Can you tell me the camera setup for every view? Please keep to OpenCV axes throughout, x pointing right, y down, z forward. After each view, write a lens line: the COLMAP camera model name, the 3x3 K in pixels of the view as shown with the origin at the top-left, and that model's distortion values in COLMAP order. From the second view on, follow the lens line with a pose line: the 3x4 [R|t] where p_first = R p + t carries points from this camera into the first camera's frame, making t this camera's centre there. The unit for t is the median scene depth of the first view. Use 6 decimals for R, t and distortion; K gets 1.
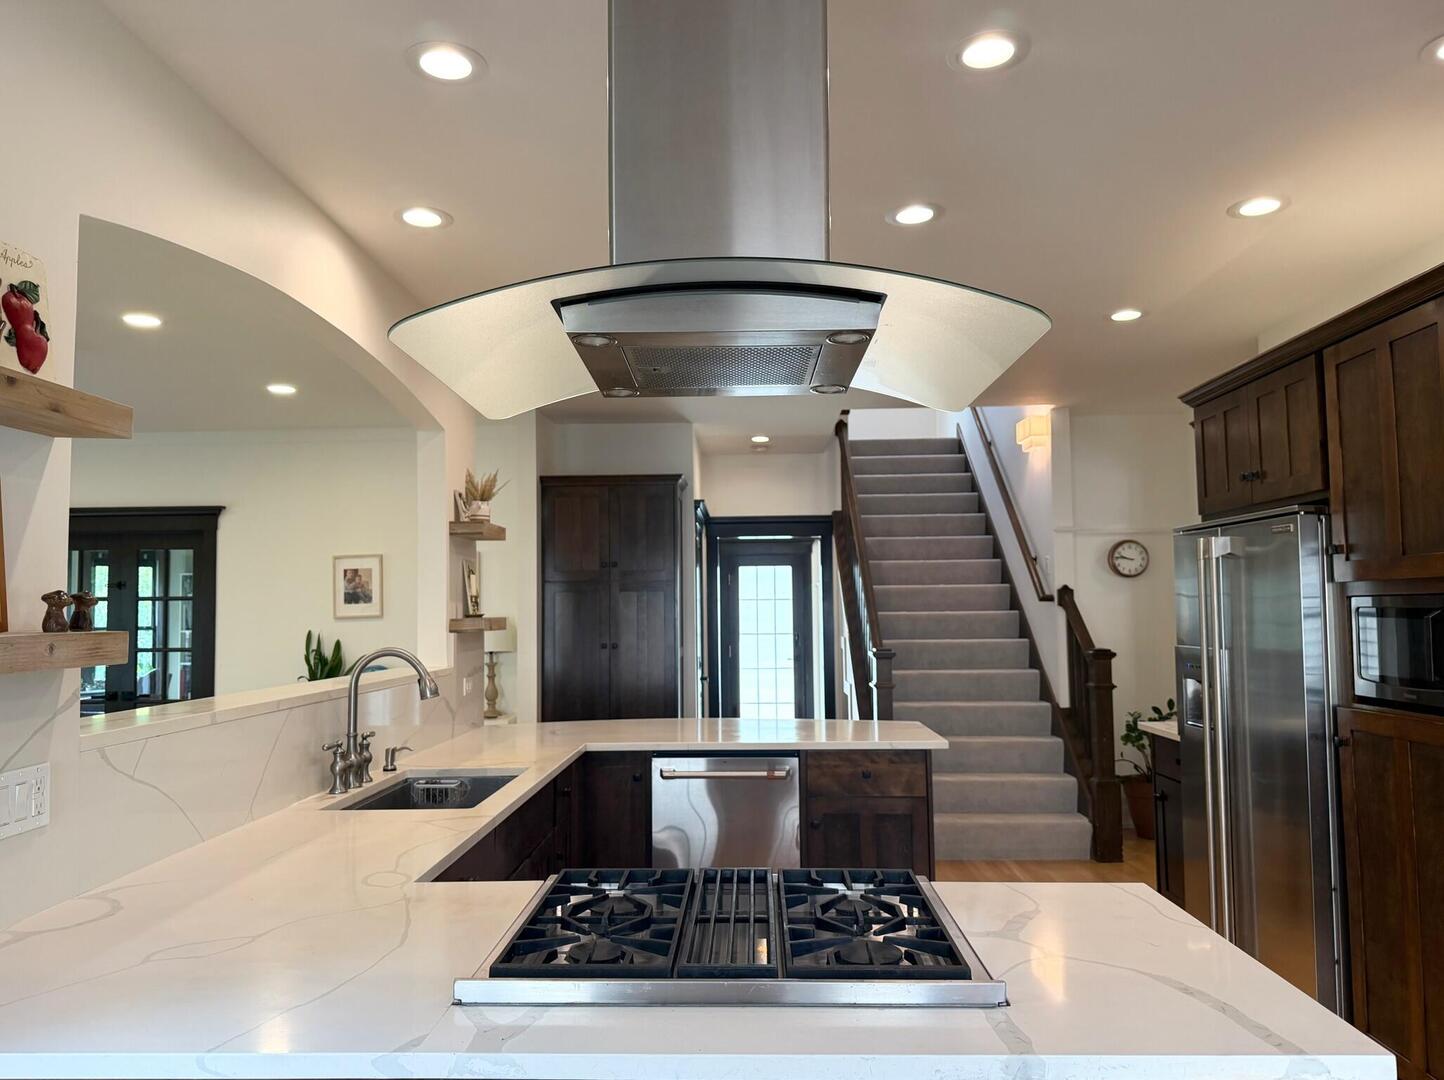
lens RADIAL K [[1000.7, 0, 722.0], [0, 1000.7, 540.0], [0, 0, 1]] dist [0.137976, -0.208955]
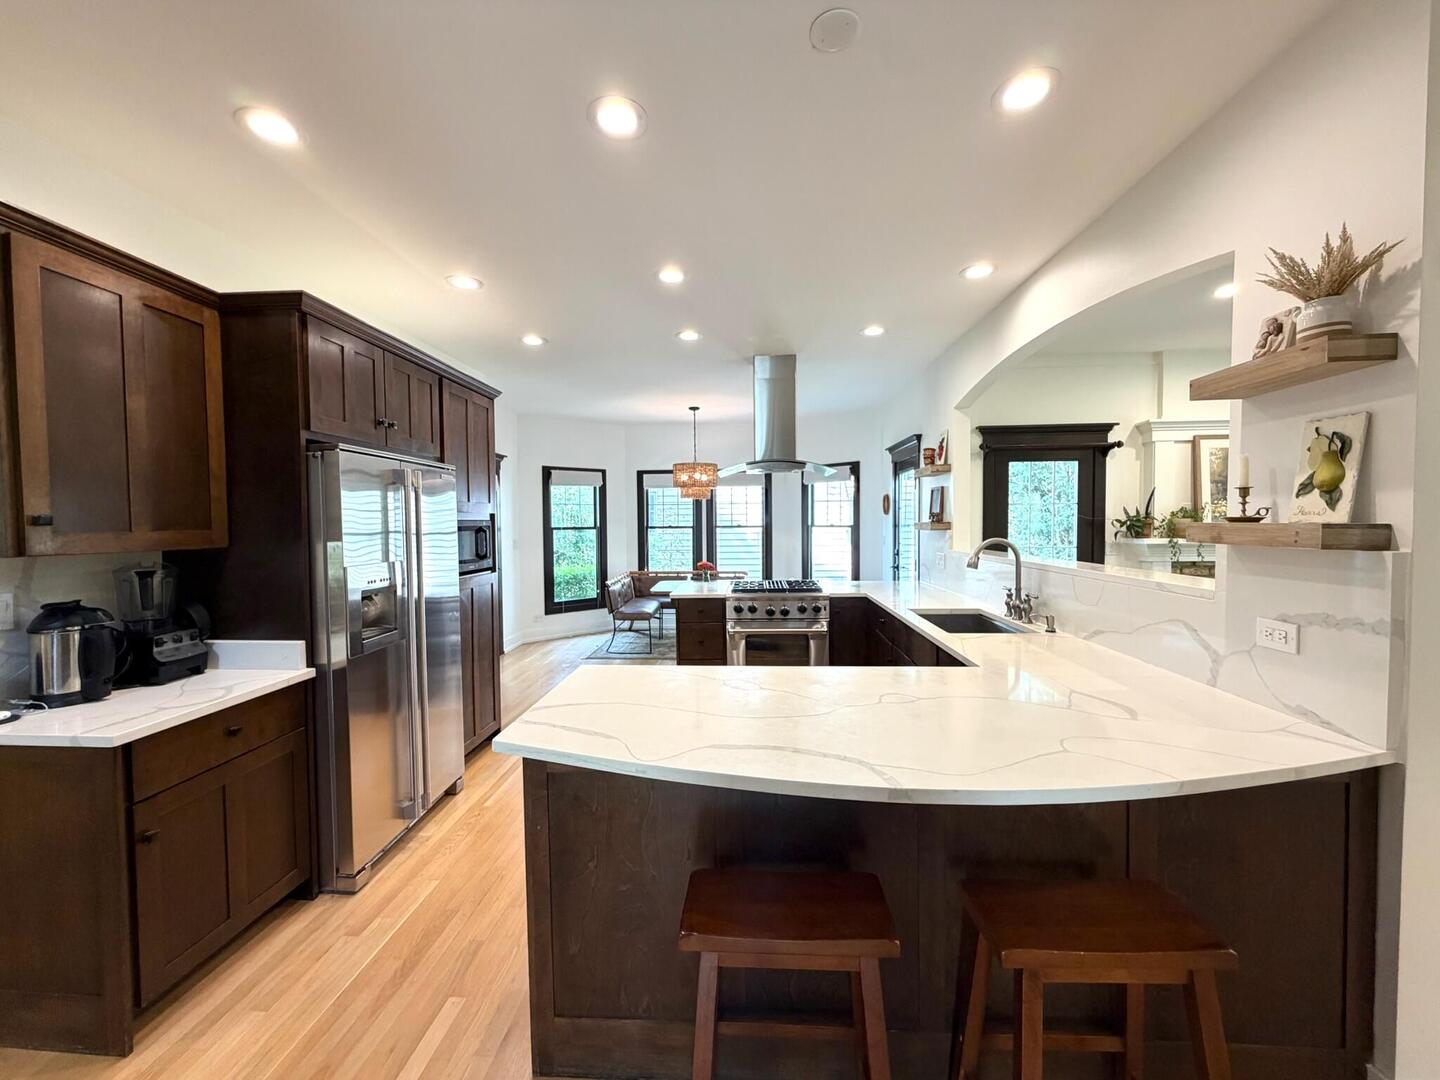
lens RADIAL K [[576.0, 0, 720.0], [0, 576.0, 540.0], [0, 0, 1]] dist [0.000177, -0.000057]
pose [[-0.999291, 0.018857, 0.032582, 0.091788], [0.017566, 0.999066, -0.039481, 0.136977], [-0.033296, -0.038880, -0.998689, 1.917348]]
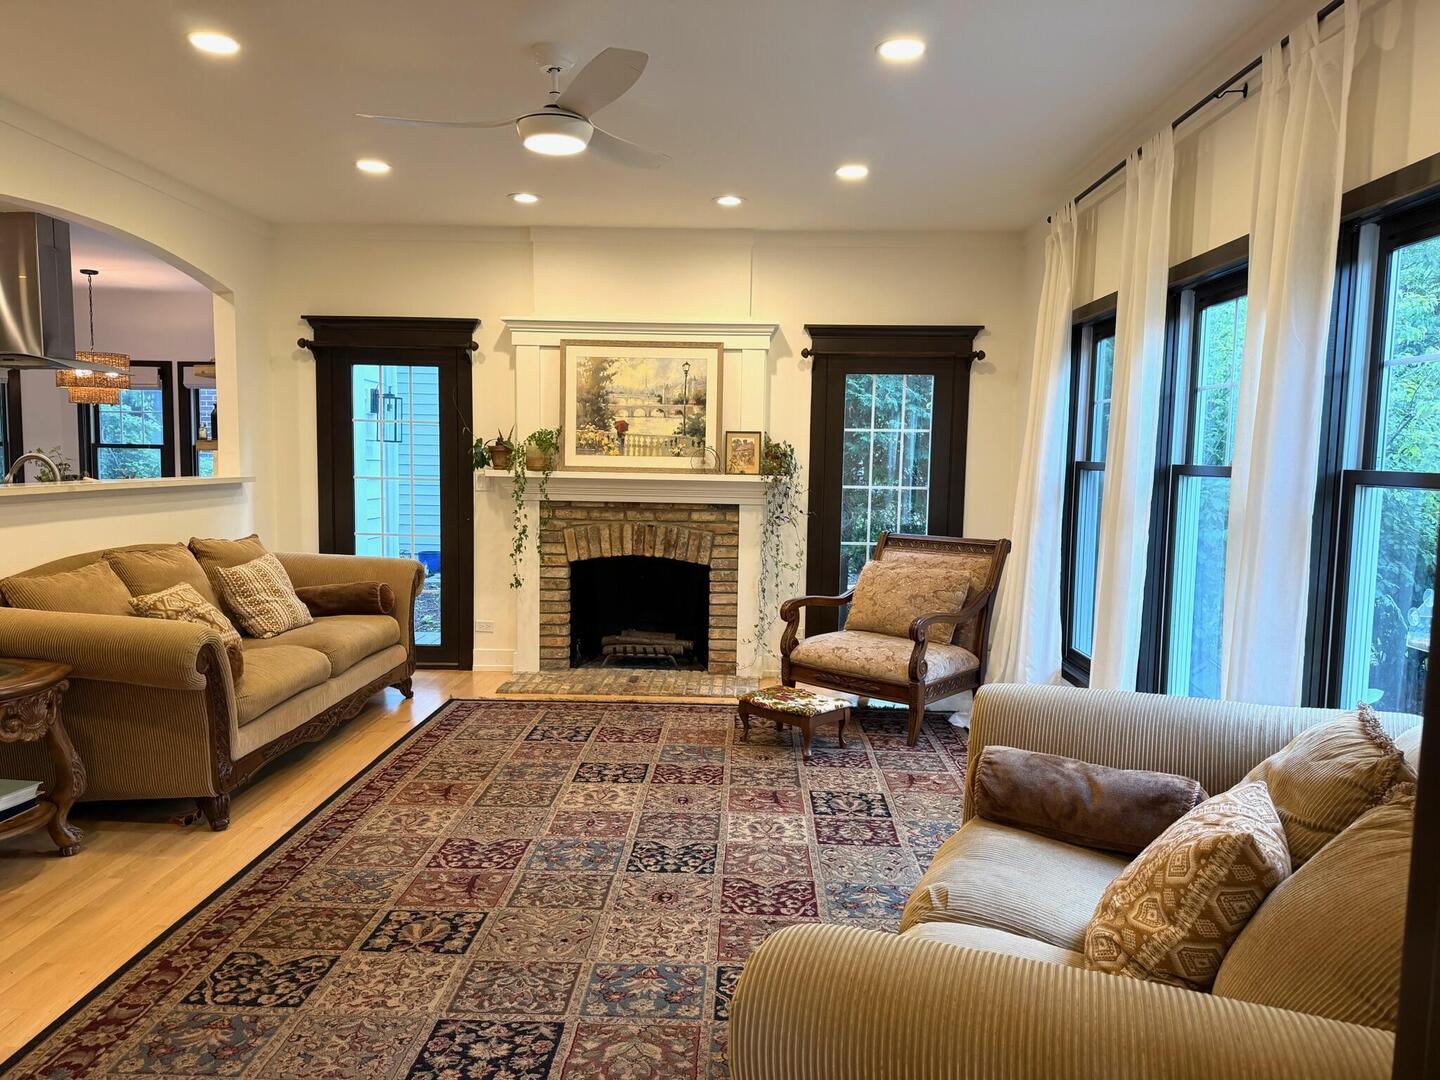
lens RADIAL K [[998.0, 0, 720.0], [0, 998.0, 540.0], [0, 0, 1]] dist [0.137976, -0.208955]
pose [[-0.999956, -0.006464, -0.006864, -1.271301], [-0.006557, 0.999885, 0.013688, 0.198968], [0.006775, 0.013733, -0.999883, 2.396713]]
